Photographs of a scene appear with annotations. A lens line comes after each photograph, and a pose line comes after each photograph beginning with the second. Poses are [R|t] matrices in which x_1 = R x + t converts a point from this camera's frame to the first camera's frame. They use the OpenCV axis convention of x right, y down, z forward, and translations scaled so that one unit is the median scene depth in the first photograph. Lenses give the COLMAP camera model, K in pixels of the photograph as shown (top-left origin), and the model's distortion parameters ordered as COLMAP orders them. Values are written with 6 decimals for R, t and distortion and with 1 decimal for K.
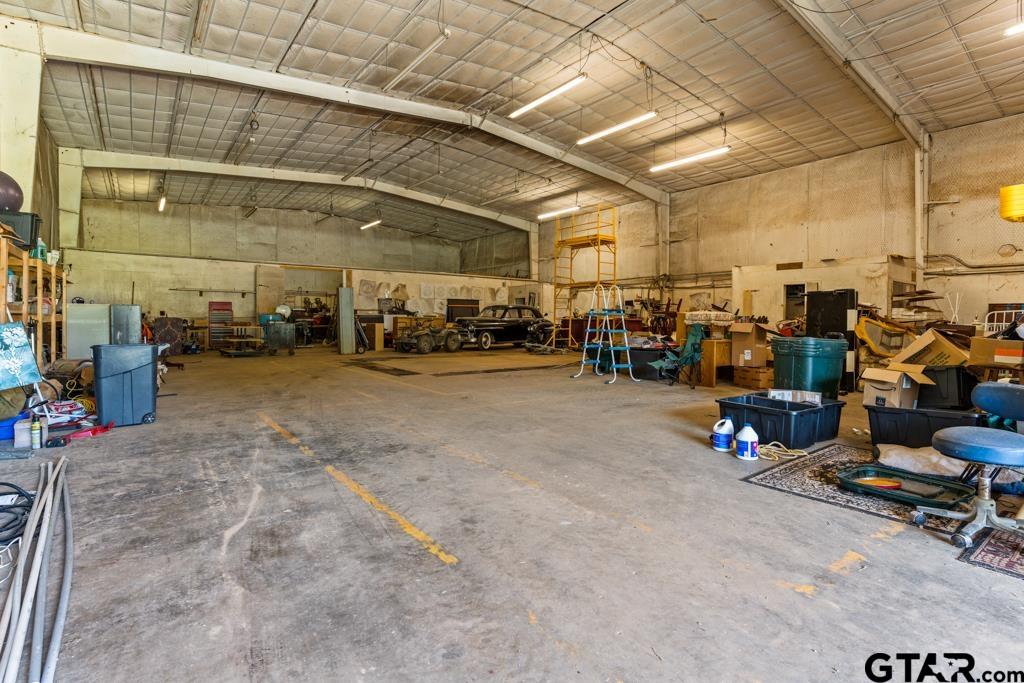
lens RADIAL K [[496.0, 0, 512.0], [0, 496.0, 341.5], [0, 0, 1]] dist [-0.000996, 0.000141]
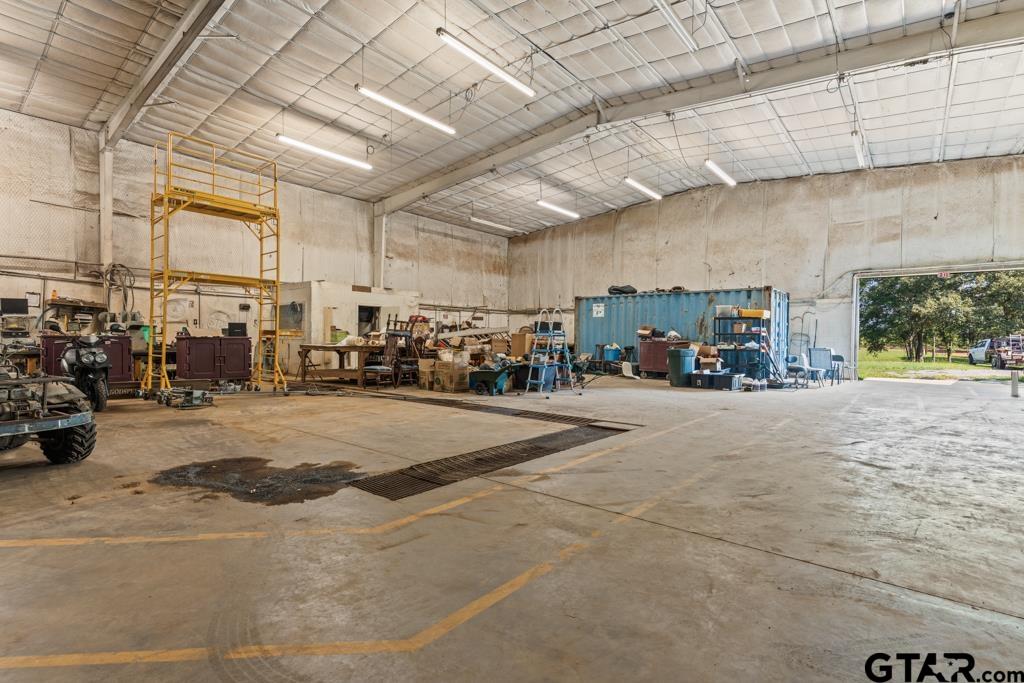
lens RADIAL K [[496.0, 0, 512.0], [0, 496.0, 341.5], [0, 0, 1]] dist [-0.000996, 0.000141]
pose [[-0.243811, -0.012097, 0.969747, -0.471626], [0.035671, 0.999134, 0.021432, -0.037389], [-0.969166, 0.039817, -0.243169, 0.759175]]
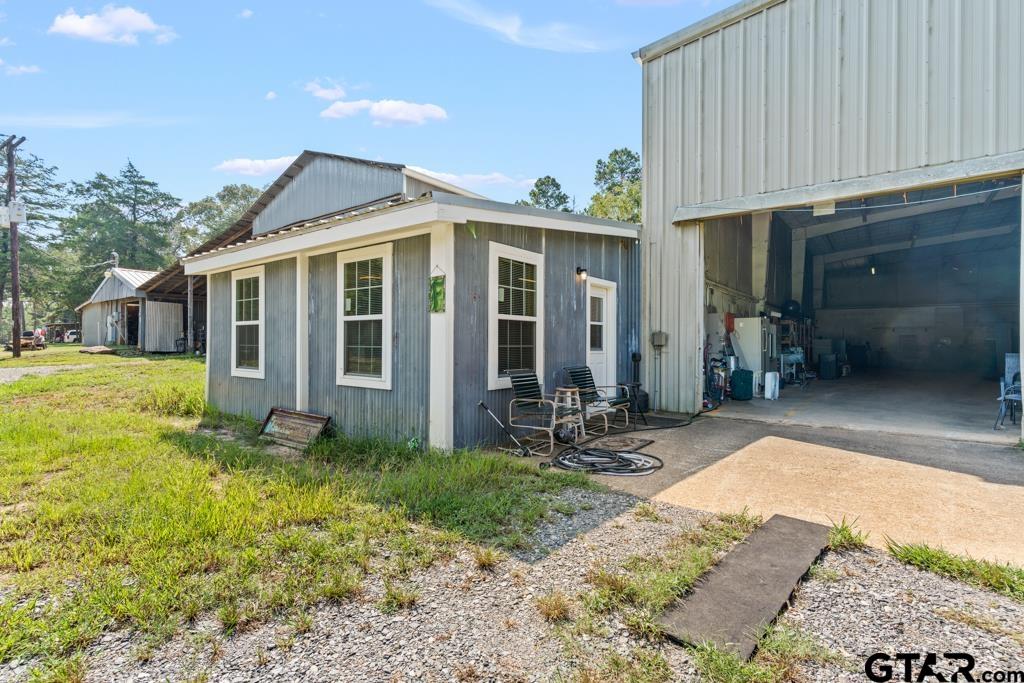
lens RADIAL K [[496.0, 0, 512.0], [0, 496.0, 341.5], [0, 0, 1]] dist [-0.000996, 0.000141]
pose [[0.278064, -0.013154, -0.960473, 0.647786], [-0.044178, 0.998673, -0.026467, 0.039766], [0.959546, 0.049792, 0.277114, -0.690142]]
